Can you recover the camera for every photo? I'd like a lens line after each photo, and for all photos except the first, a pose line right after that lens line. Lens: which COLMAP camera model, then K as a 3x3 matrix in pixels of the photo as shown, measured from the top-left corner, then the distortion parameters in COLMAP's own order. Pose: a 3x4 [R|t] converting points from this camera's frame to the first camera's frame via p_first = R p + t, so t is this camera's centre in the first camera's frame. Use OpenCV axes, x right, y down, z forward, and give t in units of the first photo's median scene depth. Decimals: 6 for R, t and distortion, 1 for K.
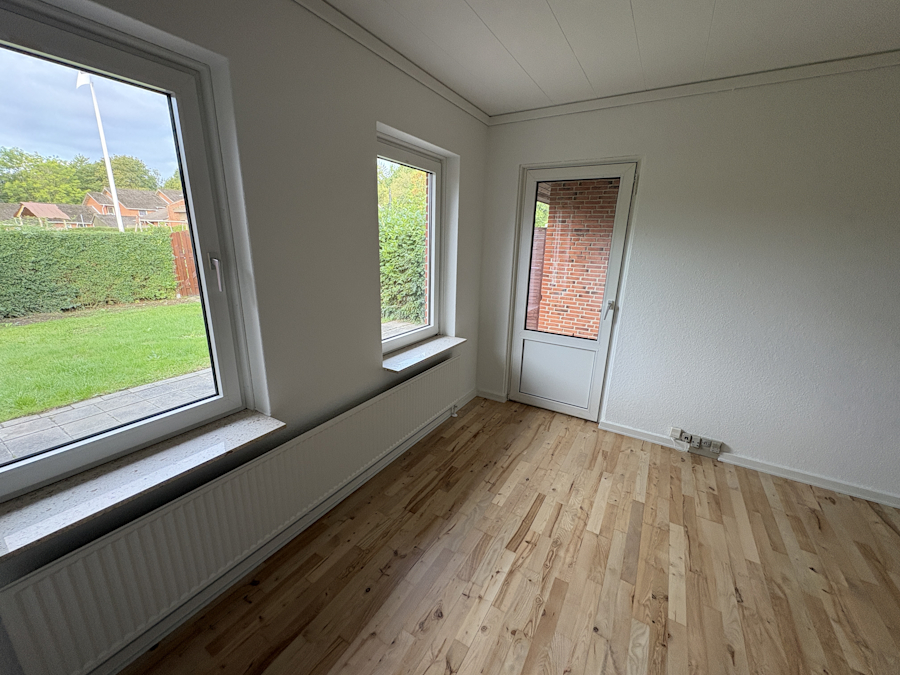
lens RADIAL K [[359.6, 0, 448.9], [0, 359.6, 336.6], [0, 0, 1]] dist [-0.000078, 0.000171]
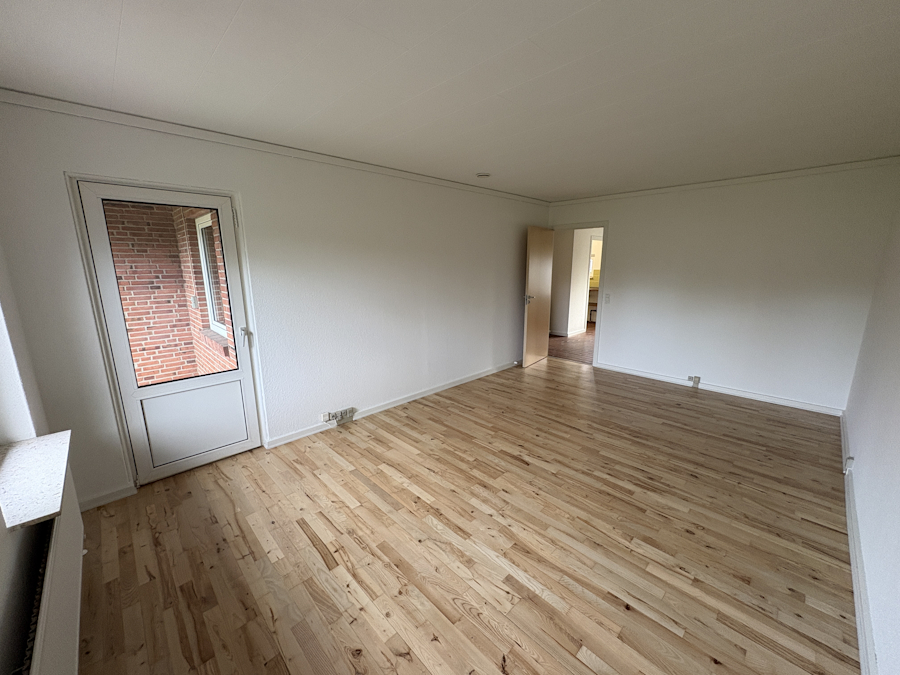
lens RADIAL K [[359.6, 0, 454.1], [0, 359.6, 334.1], [0, 0, 1]] dist [-0.000078, 0.000171]
pose [[0.246091, -0.215958, 0.944882, -0.455847], [0.267413, 0.952153, 0.147973, -0.087491], [-0.931627, 0.216258, 0.292066, 0.177773]]
